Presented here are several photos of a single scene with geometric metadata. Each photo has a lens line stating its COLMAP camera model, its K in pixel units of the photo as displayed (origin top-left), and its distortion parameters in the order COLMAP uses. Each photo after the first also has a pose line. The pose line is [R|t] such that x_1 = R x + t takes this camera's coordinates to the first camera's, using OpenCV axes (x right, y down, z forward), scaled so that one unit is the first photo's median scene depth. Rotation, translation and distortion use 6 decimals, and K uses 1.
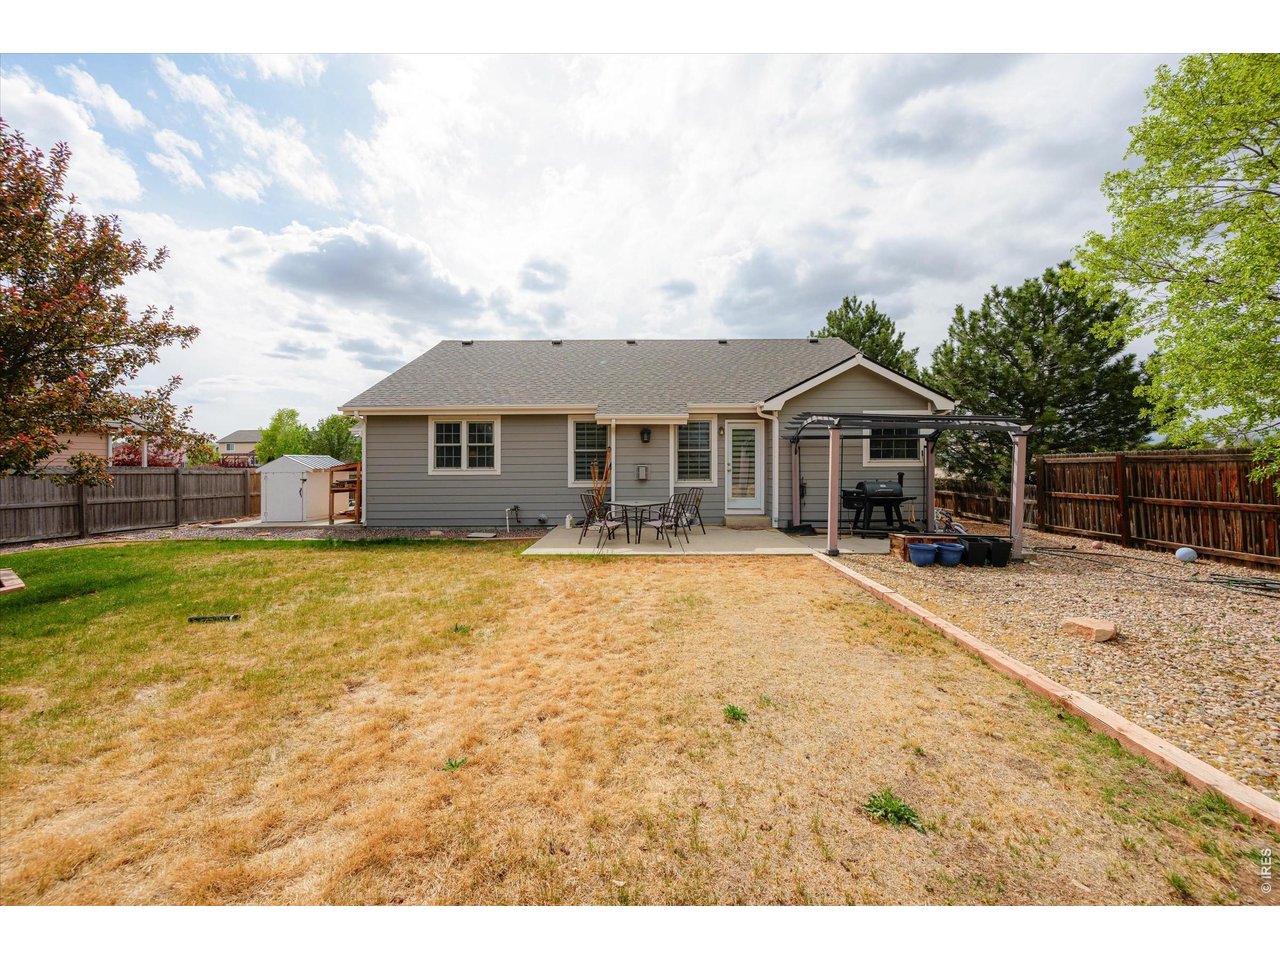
lens RADIAL K [[505.4, 0, 639.3], [0, 505.4, 475.3], [0, 0, 1]] dist [-0.002998, -0.000725]
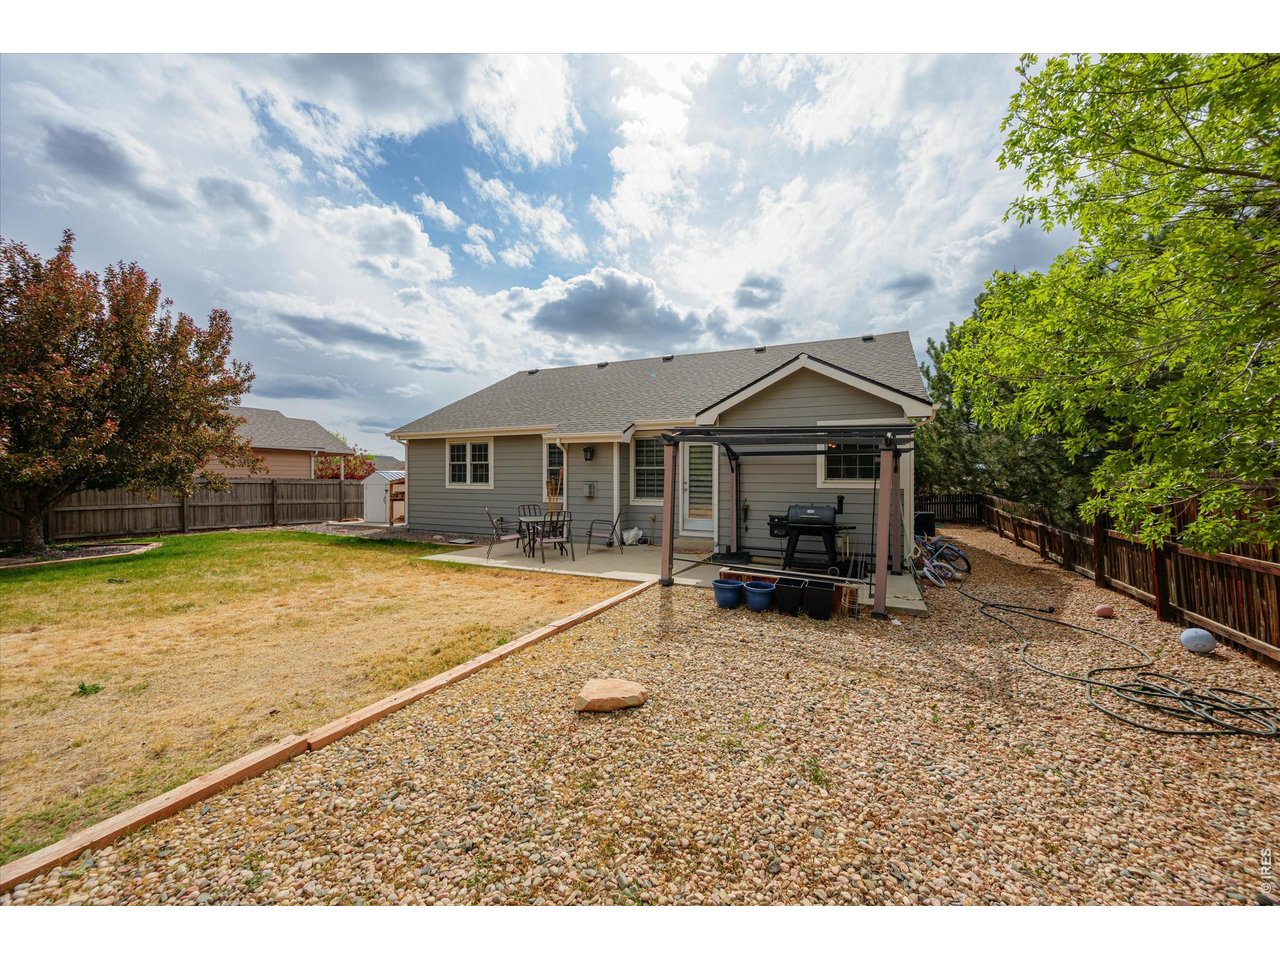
lens RADIAL K [[505.4, 0, 645.0], [0, 505.4, 459.5], [0, 0, 1]] dist [-0.002998, -0.000725]
pose [[0.911980, -0.005702, -0.410194, 0.114246], [-0.018420, 0.998326, -0.054830, -0.002698], [0.409820, 0.057560, 0.910348, 0.024153]]
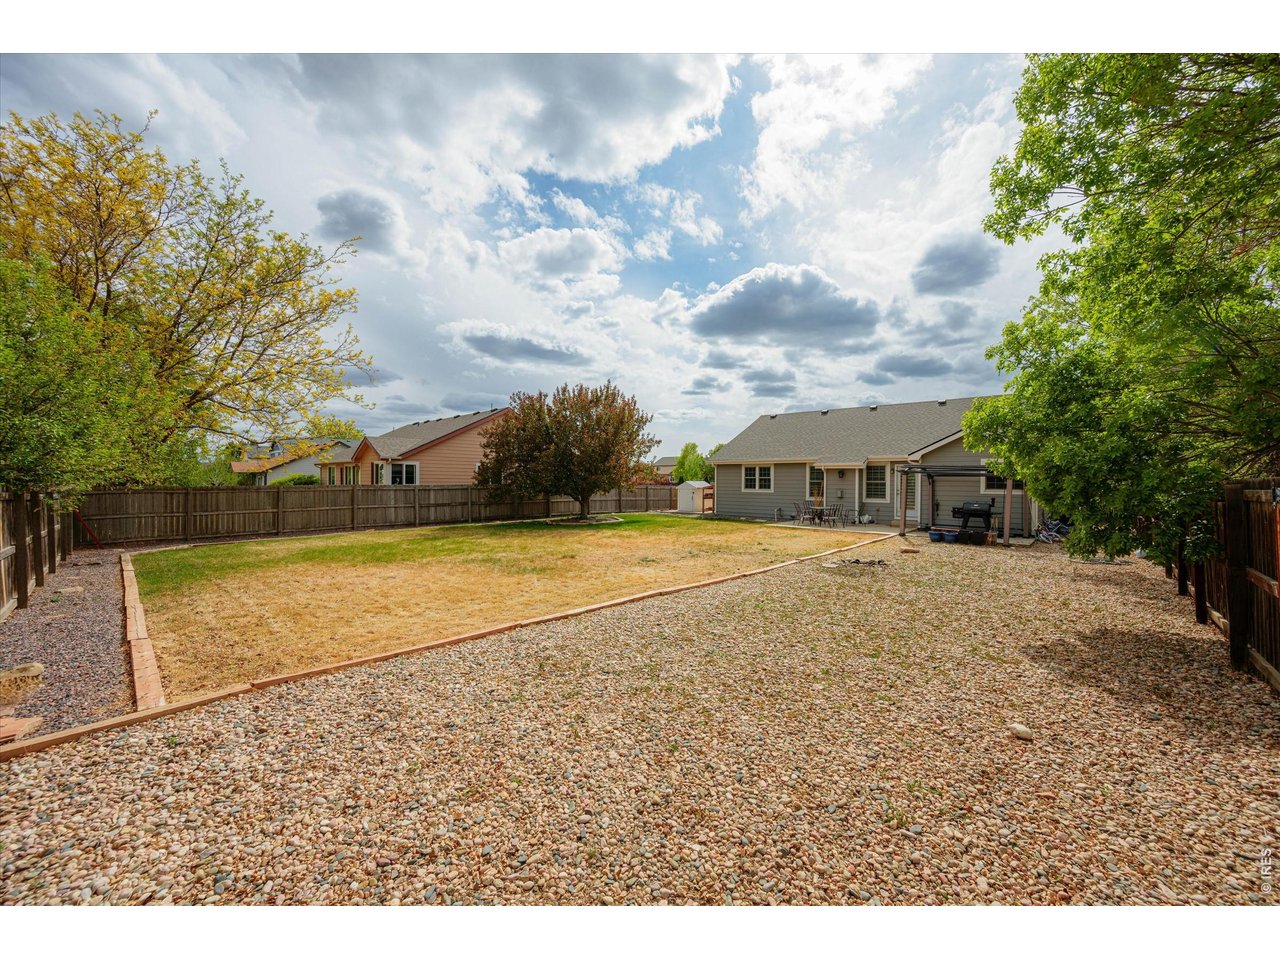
lens RADIAL K [[505.4, 0, 638.5], [0, 505.4, 477.2], [0, 0, 1]] dist [-0.002998, -0.000725]
pose [[0.755345, 0.006329, -0.655297, 0.145621], [-0.024800, 0.999513, -0.018934, -0.002598], [0.654858, 0.030553, 0.755134, -0.199686]]
